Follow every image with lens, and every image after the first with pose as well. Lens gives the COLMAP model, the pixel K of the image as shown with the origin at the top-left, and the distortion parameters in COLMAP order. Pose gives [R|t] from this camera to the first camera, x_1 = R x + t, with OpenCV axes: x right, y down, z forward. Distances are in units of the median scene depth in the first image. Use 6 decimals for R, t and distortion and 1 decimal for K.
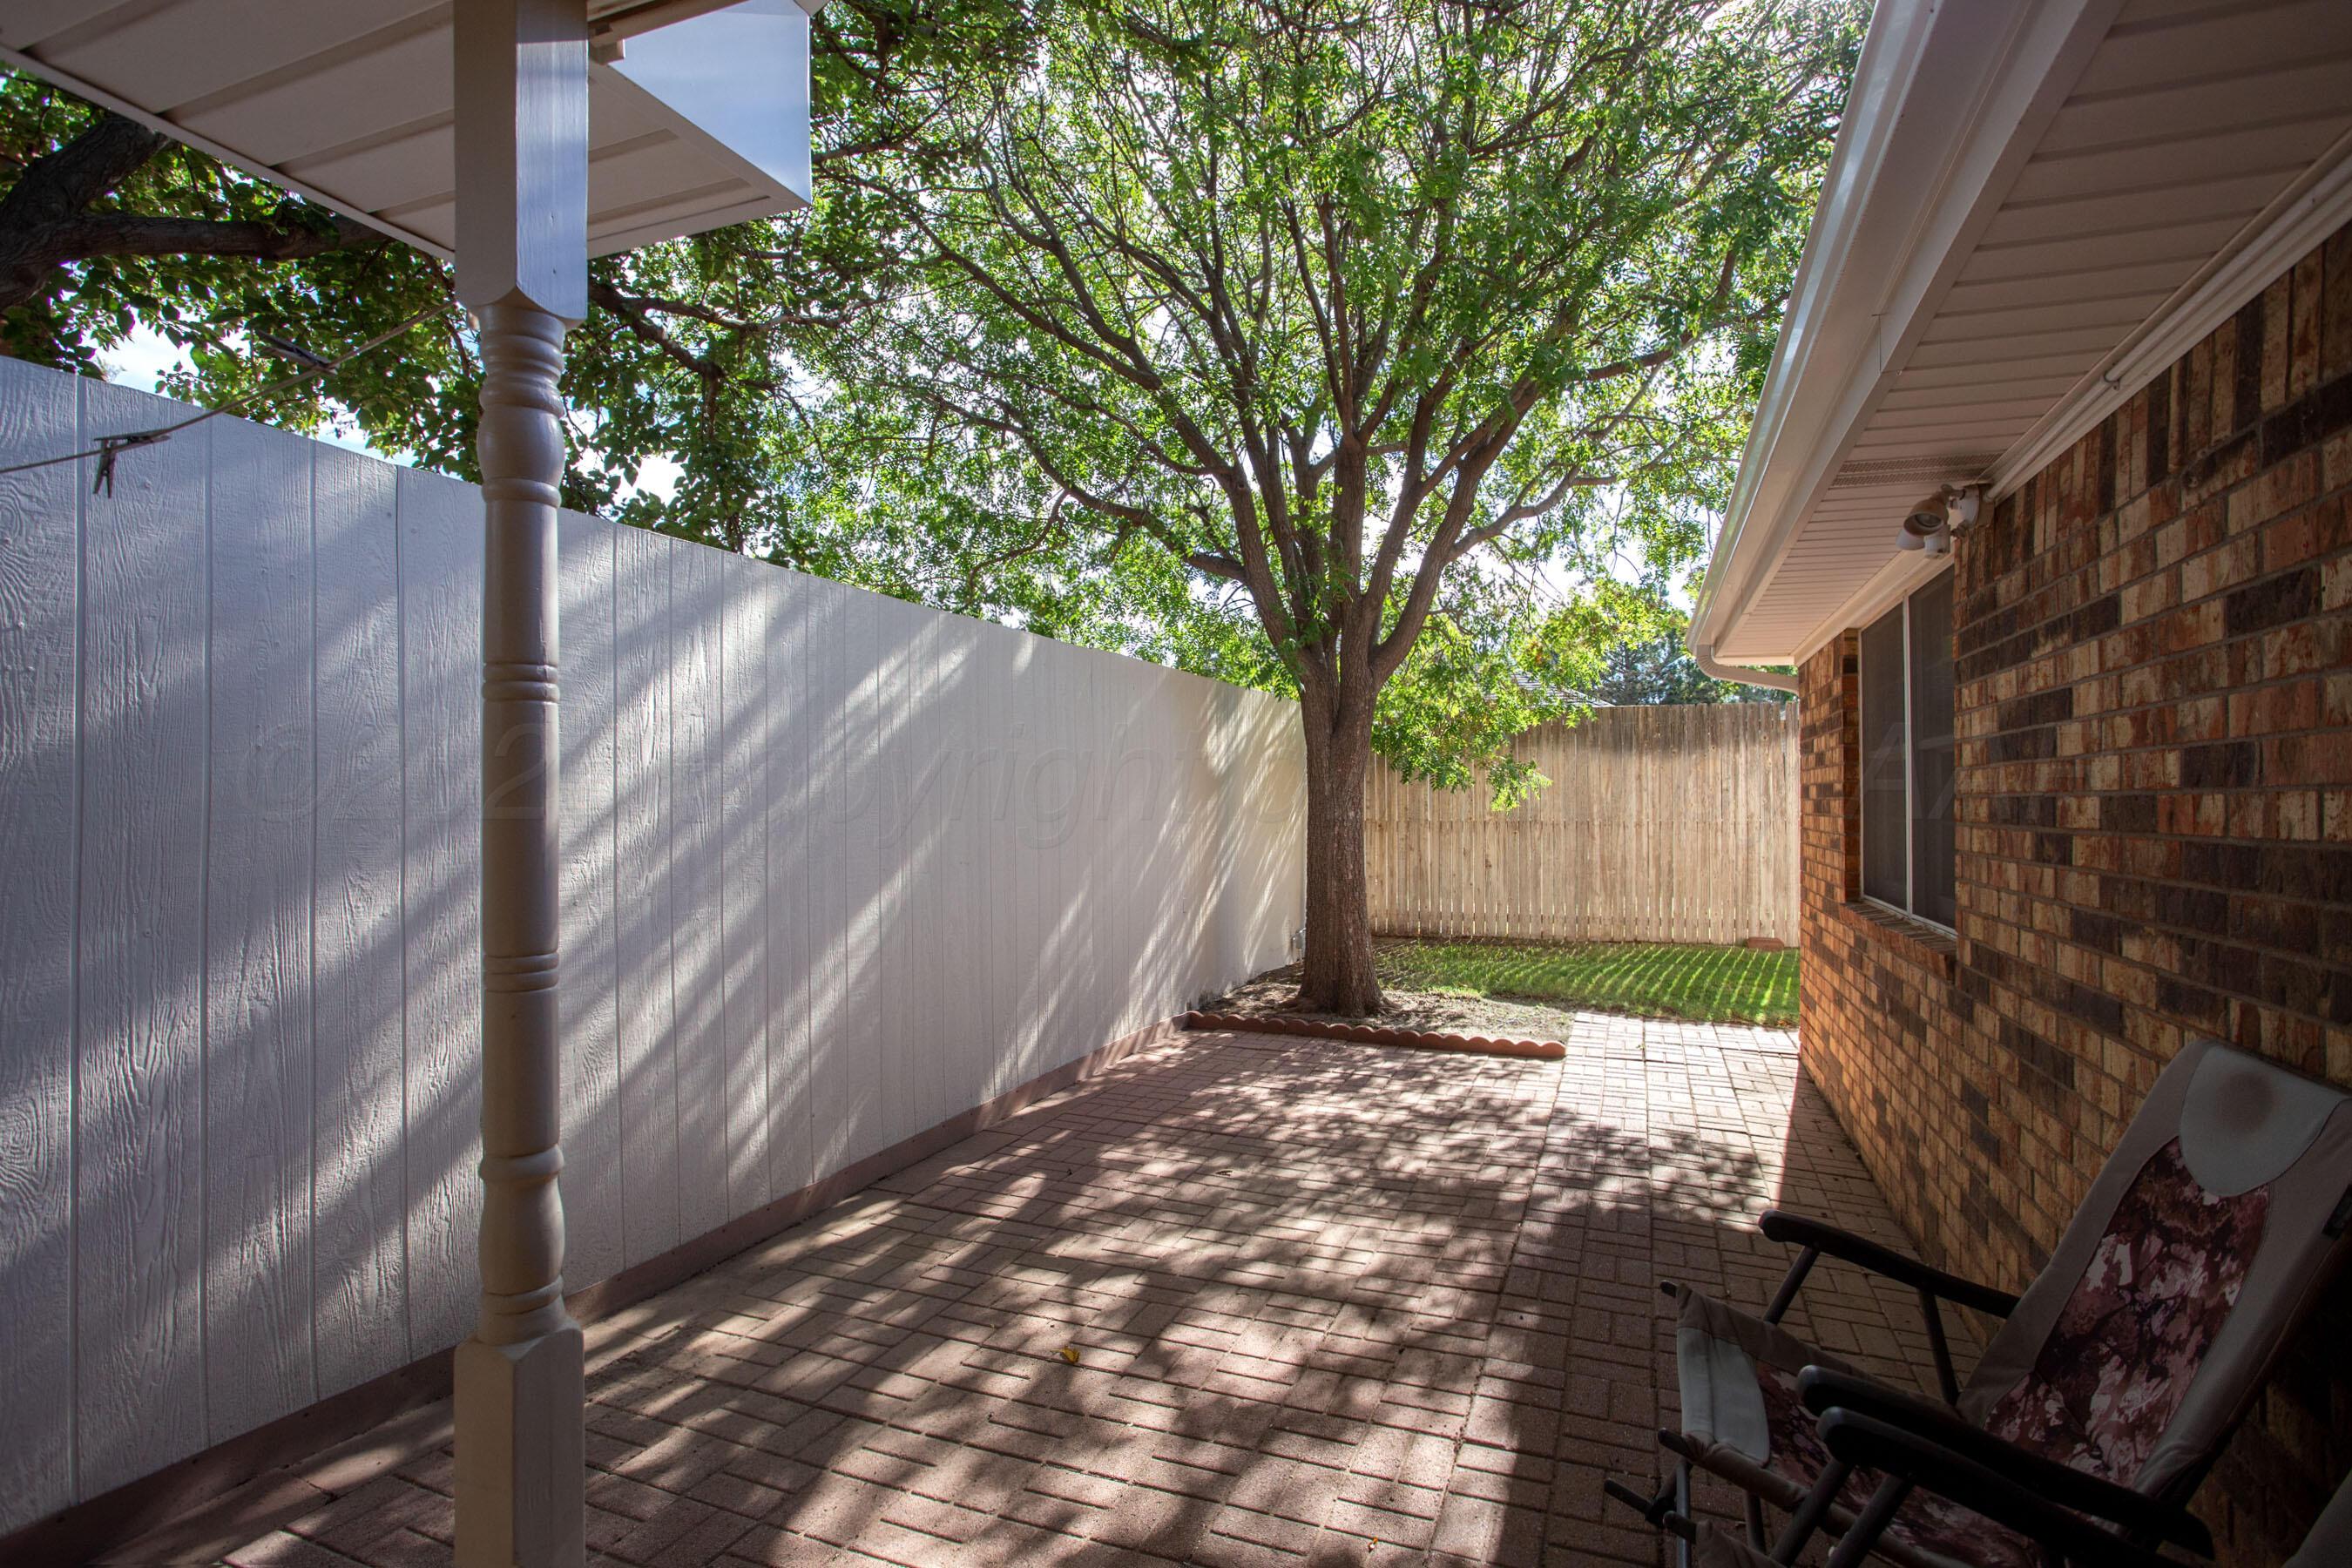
lens RADIAL K [[1161.5, 0, 1181.1], [0, 1161.5, 779.9], [0, 0, 1]] dist [-0.062938, 0.016893]
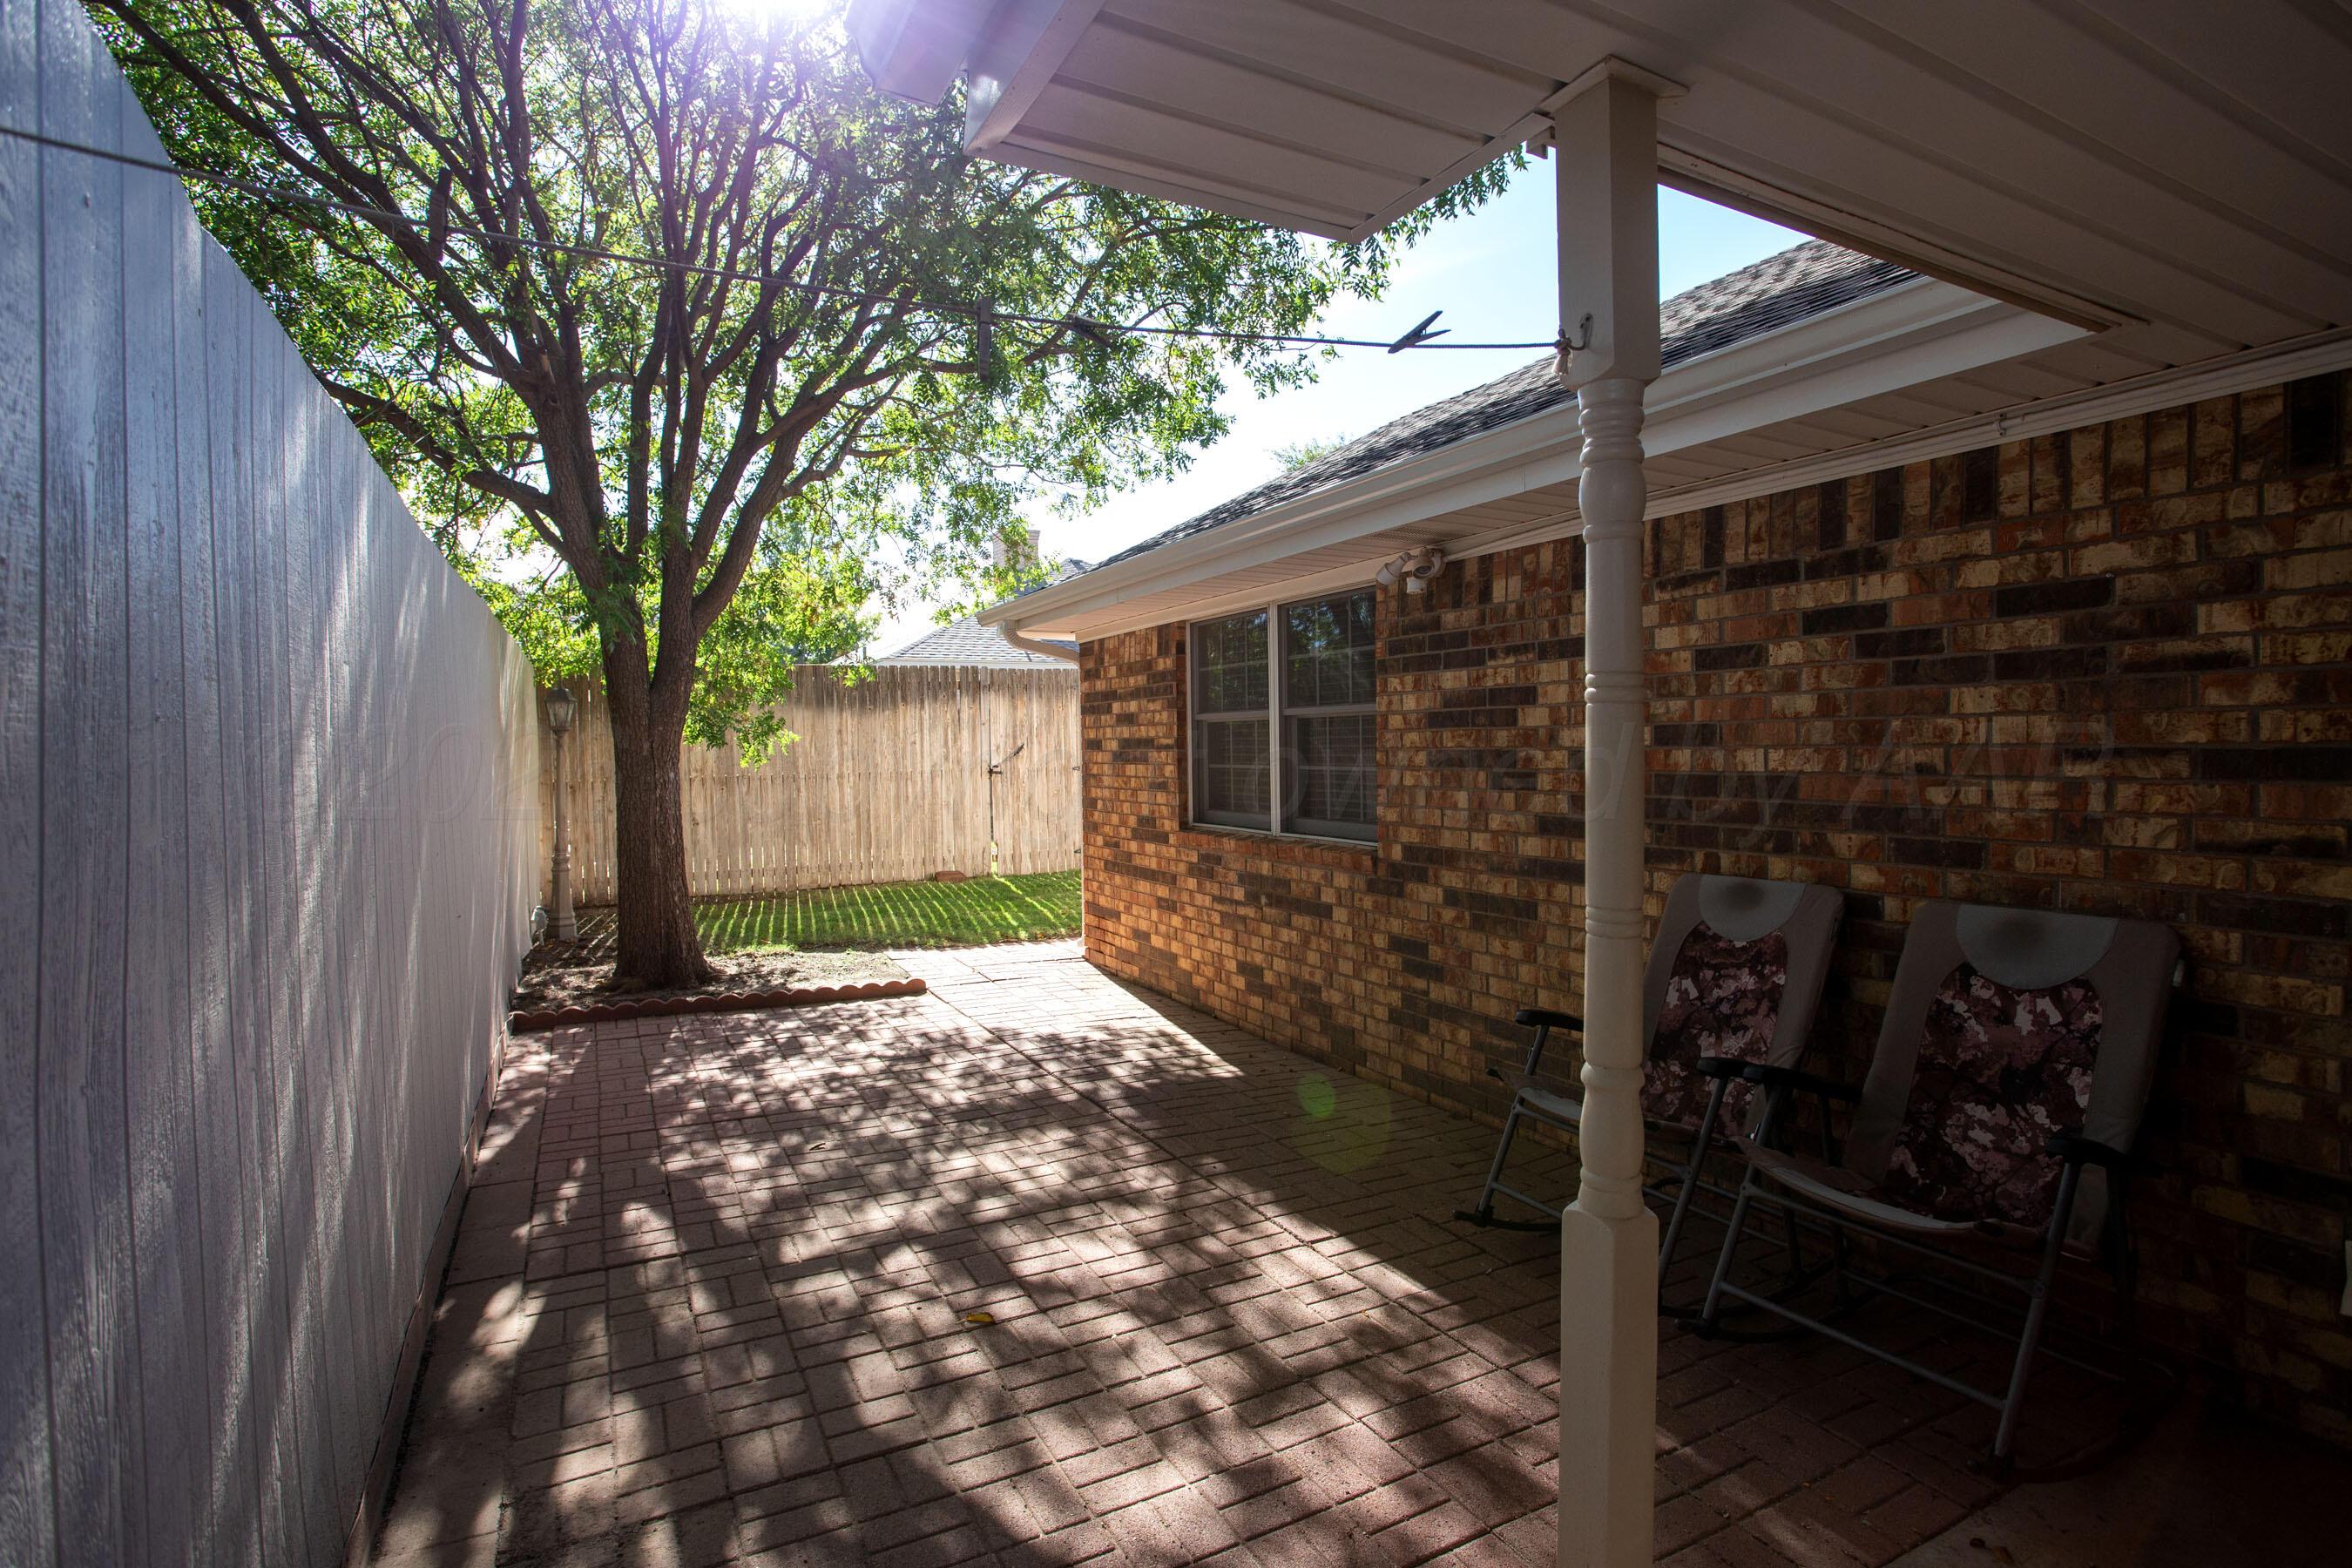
lens RADIAL K [[1161.5, 0, 1199.3], [0, 1161.5, 765.3], [0, 0, 1]] dist [-0.062938, 0.016893]
pose [[0.639008, -0.022826, 0.768862, -0.539714], [-0.000478, 0.999548, 0.030073, -0.008993], [-0.769200, -0.019584, 0.638708, 0.162045]]
